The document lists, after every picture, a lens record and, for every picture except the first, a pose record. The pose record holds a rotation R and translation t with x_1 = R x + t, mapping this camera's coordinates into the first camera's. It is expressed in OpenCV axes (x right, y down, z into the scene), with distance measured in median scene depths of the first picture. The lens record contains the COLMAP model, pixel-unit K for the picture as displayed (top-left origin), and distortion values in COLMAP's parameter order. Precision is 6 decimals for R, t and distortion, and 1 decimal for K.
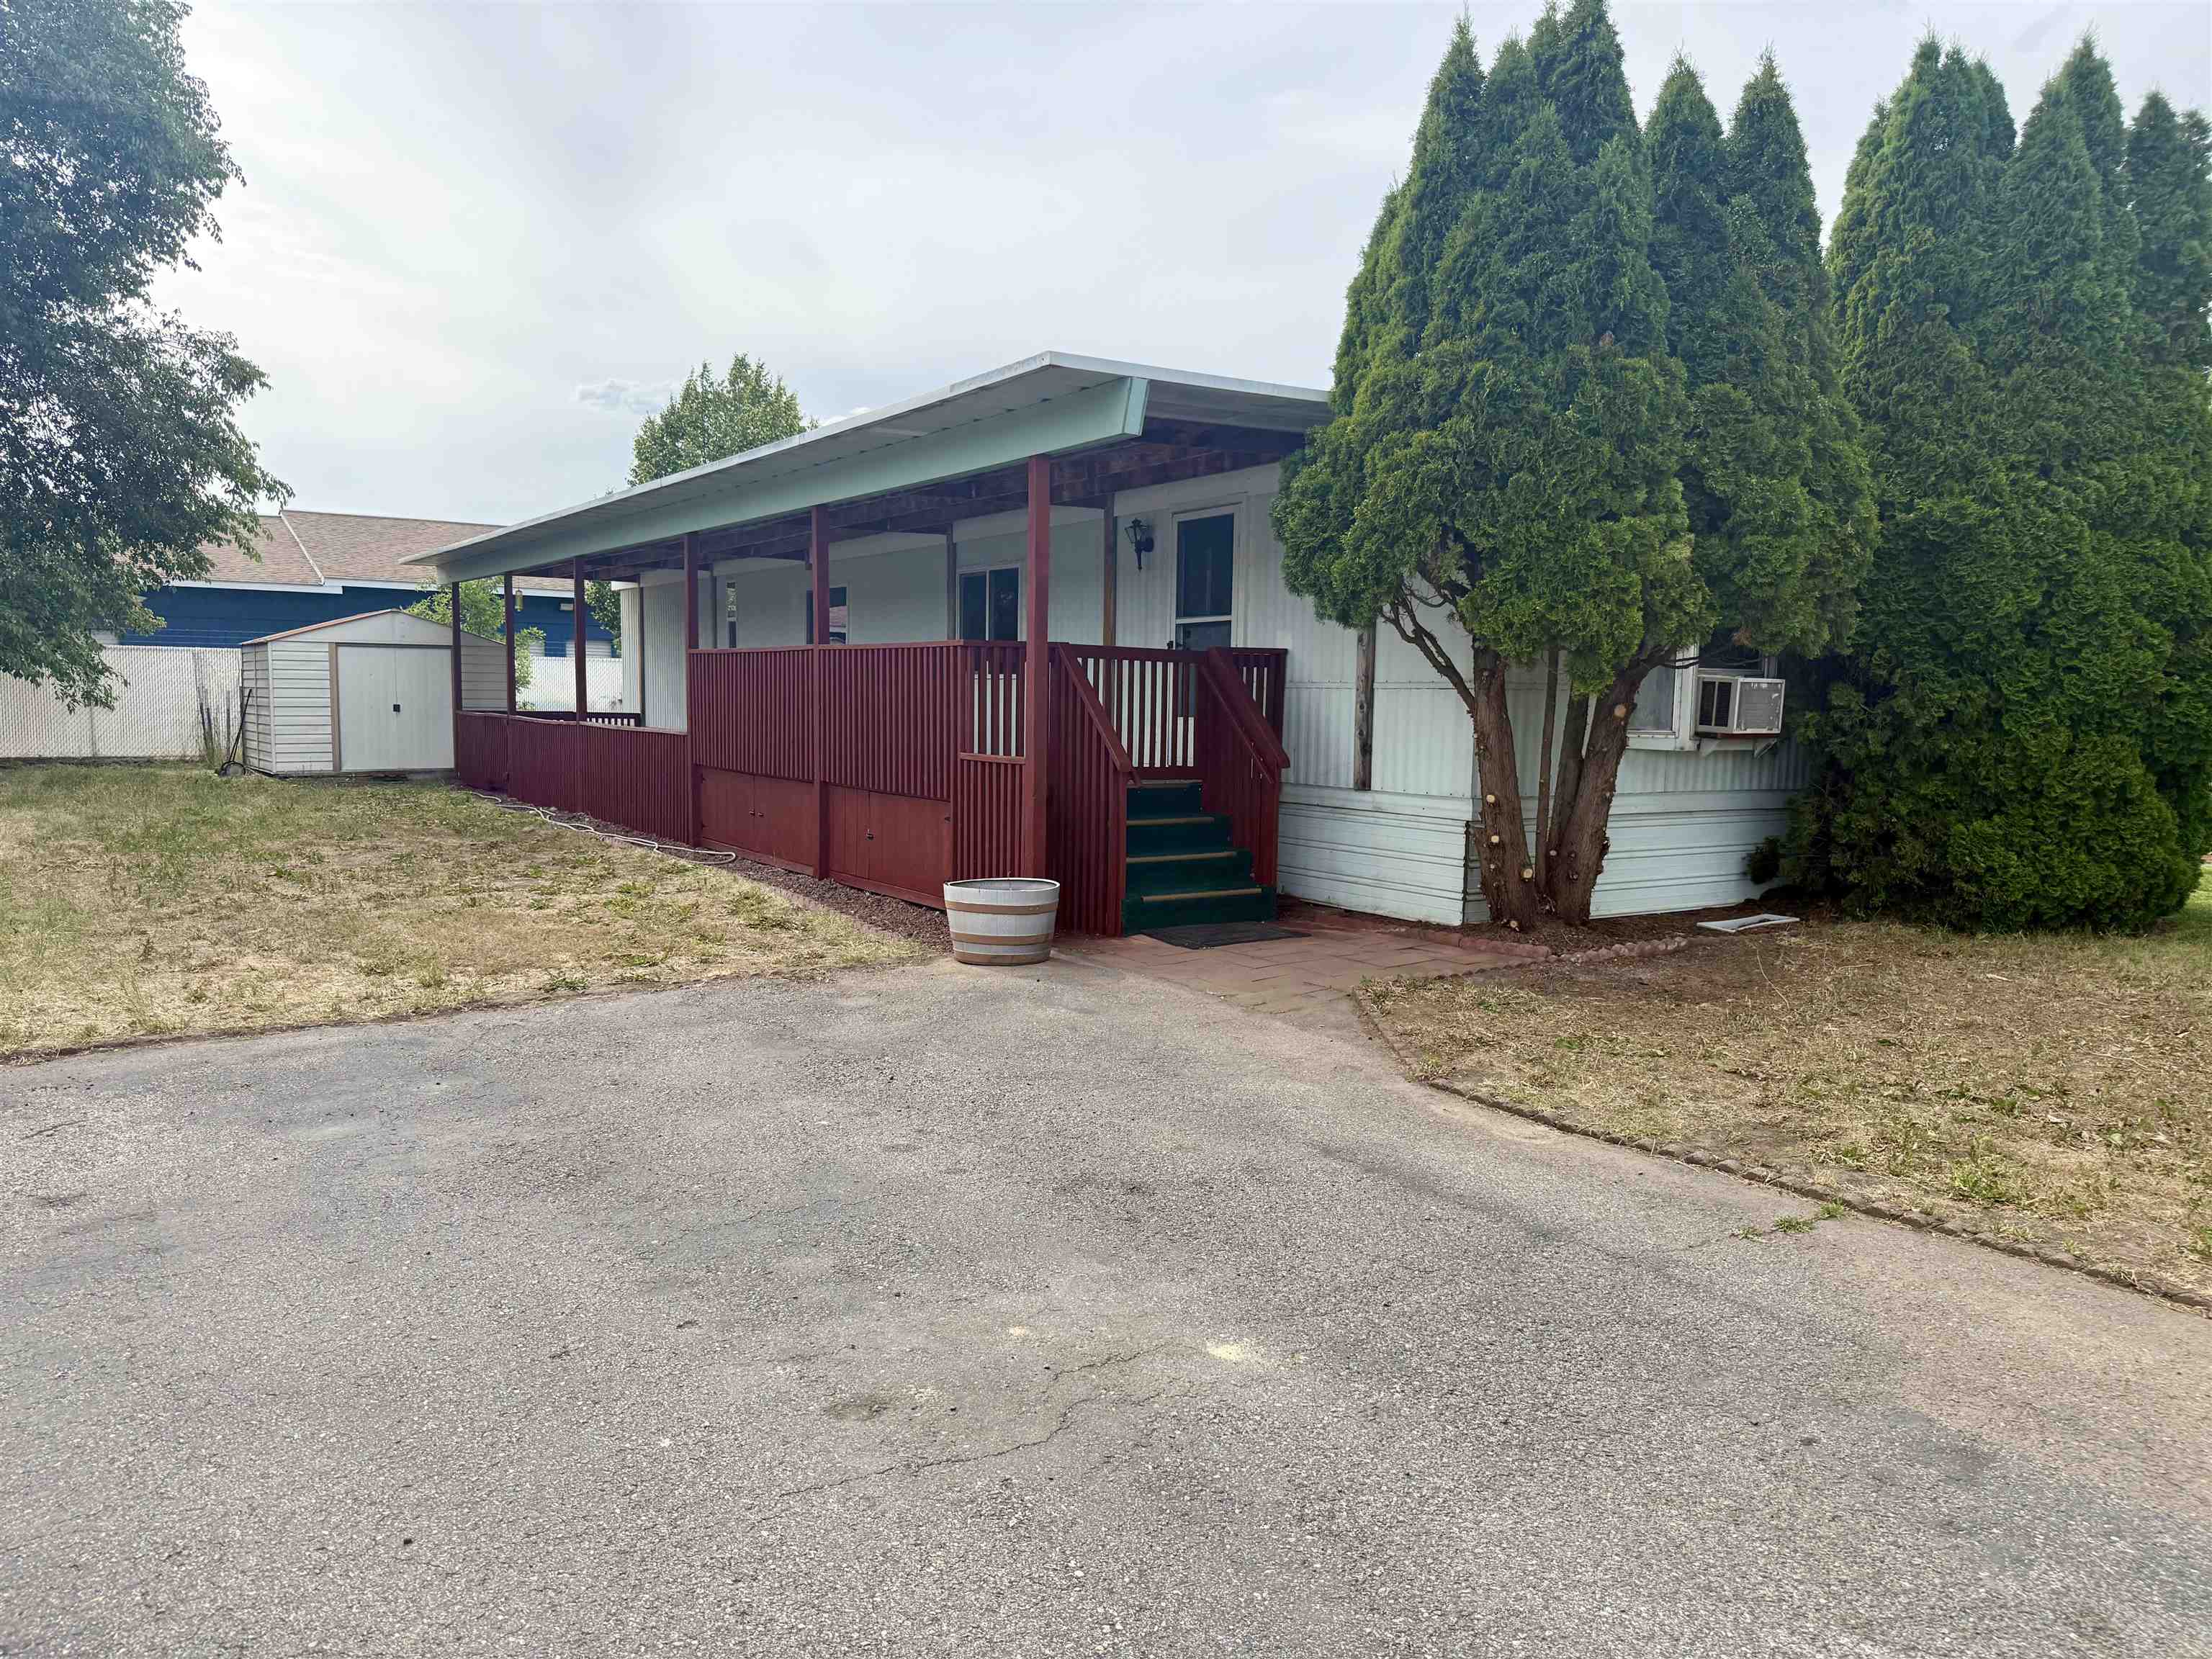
lens RADIAL K [[1585.0, 0, 1111.0], [0, 1585.0, 850.3], [0, 0, 1]] dist [0.144067, -0.224785]
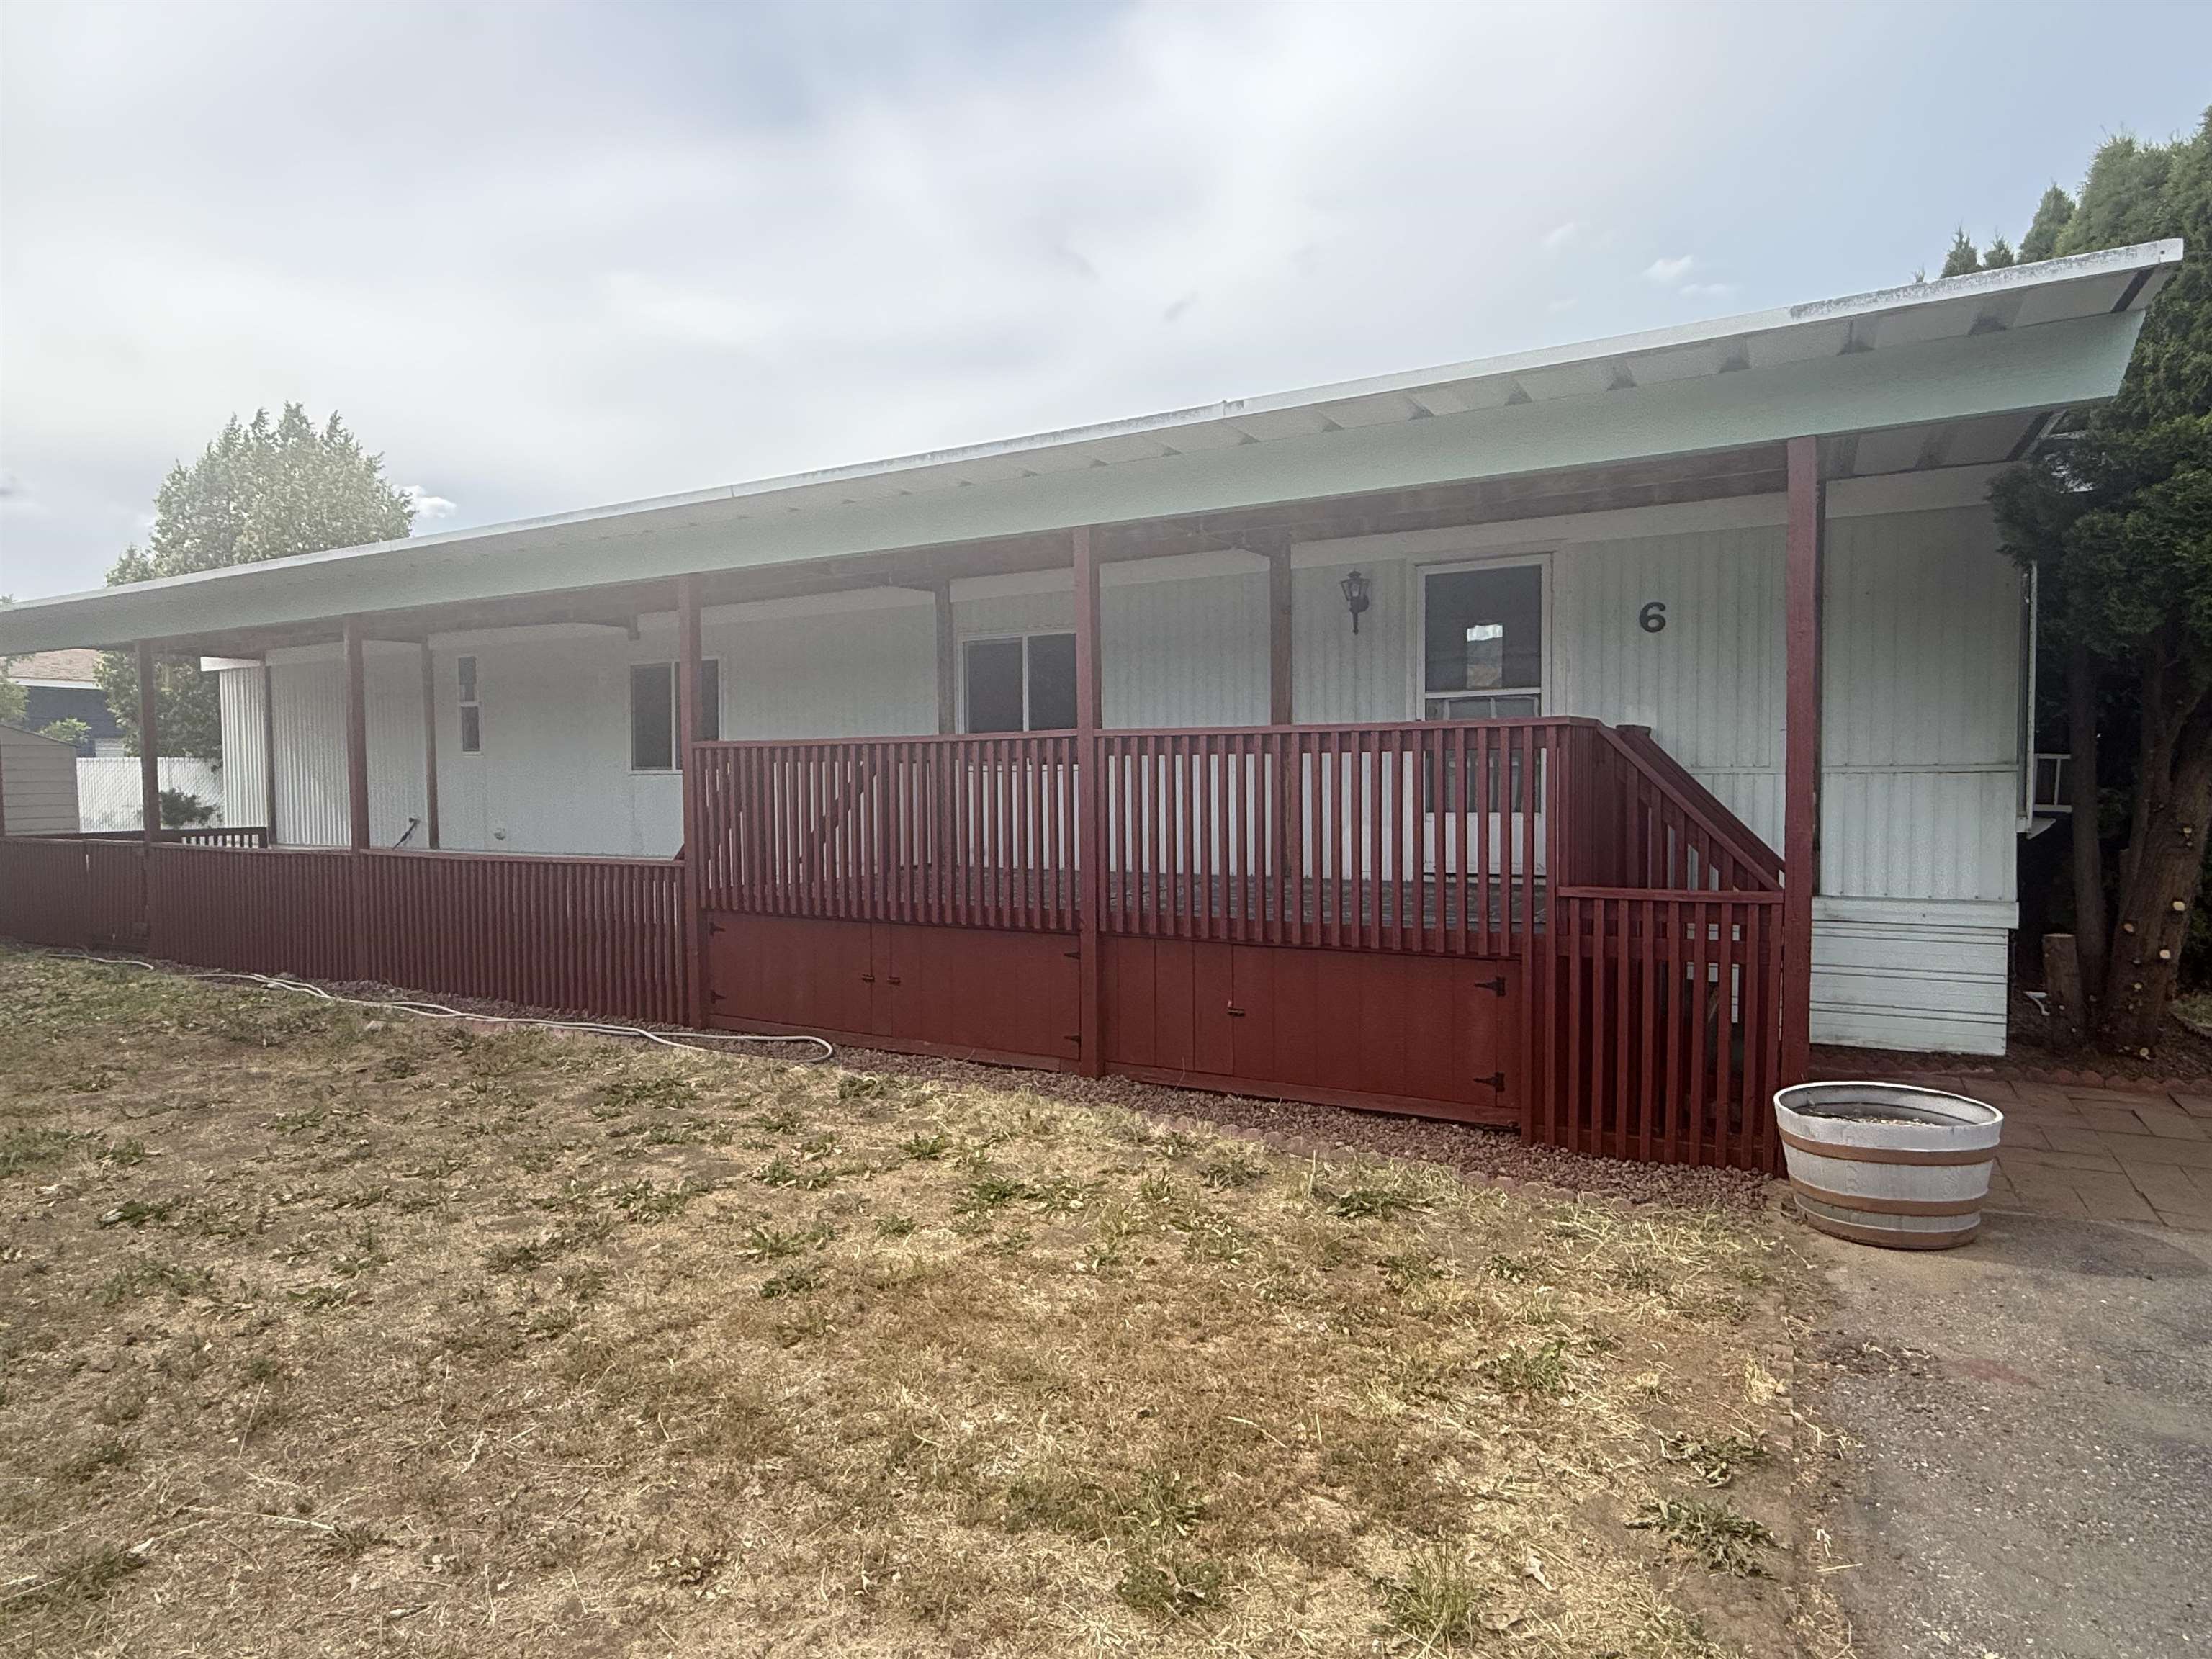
lens RADIAL K [[1363.6, 0, 1108.0], [0, 1363.6, 824.4], [0, 0, 1]] dist [0.003288, 0.000578]
pose [[0.899438, -0.045339, 0.434691, -0.487223], [0.069513, 0.996784, -0.039868, -0.074067], [-0.431485, 0.066075, 0.899697, 0.532423]]
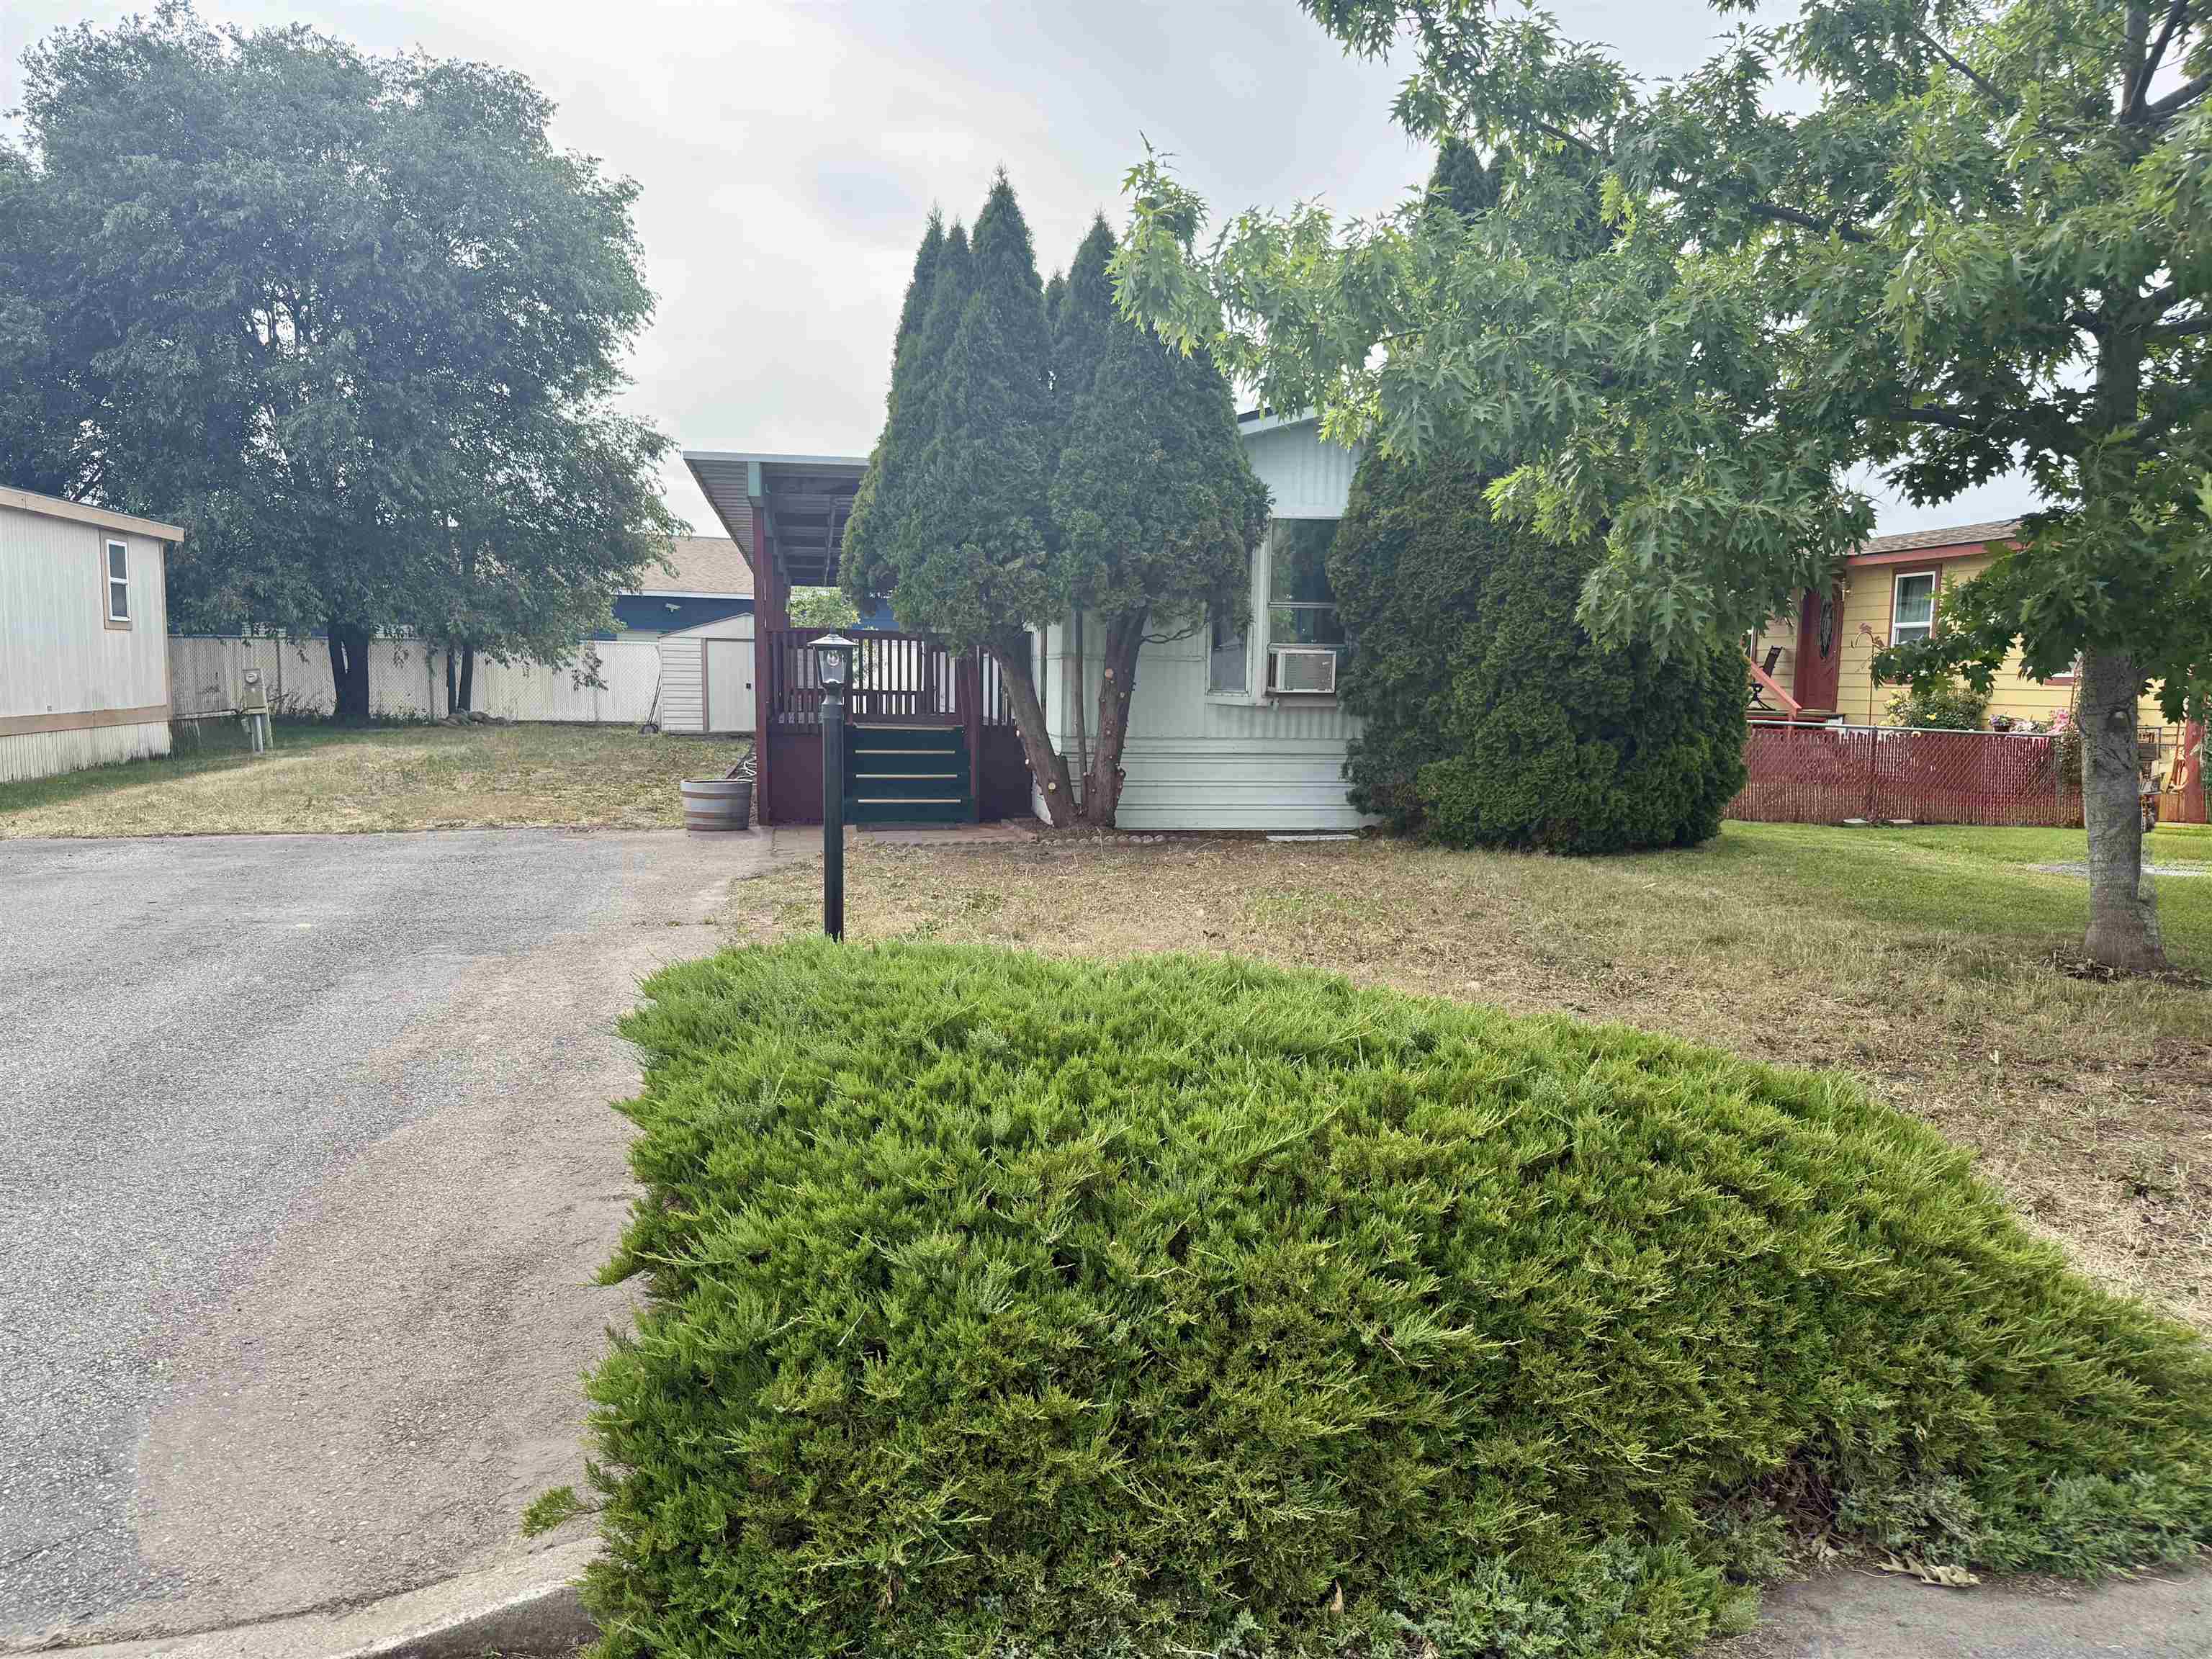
lens RADIAL K [[1585.0, 0, 1111.0], [0, 1585.0, 850.3], [0, 0, 1]] dist [0.144067, -0.224785]
pose [[0.922443, 0.036039, -0.384449, 0.764472], [-0.032406, 0.999348, 0.015926, 0.040601], [0.384772, -0.002232, 0.923009, -0.259504]]
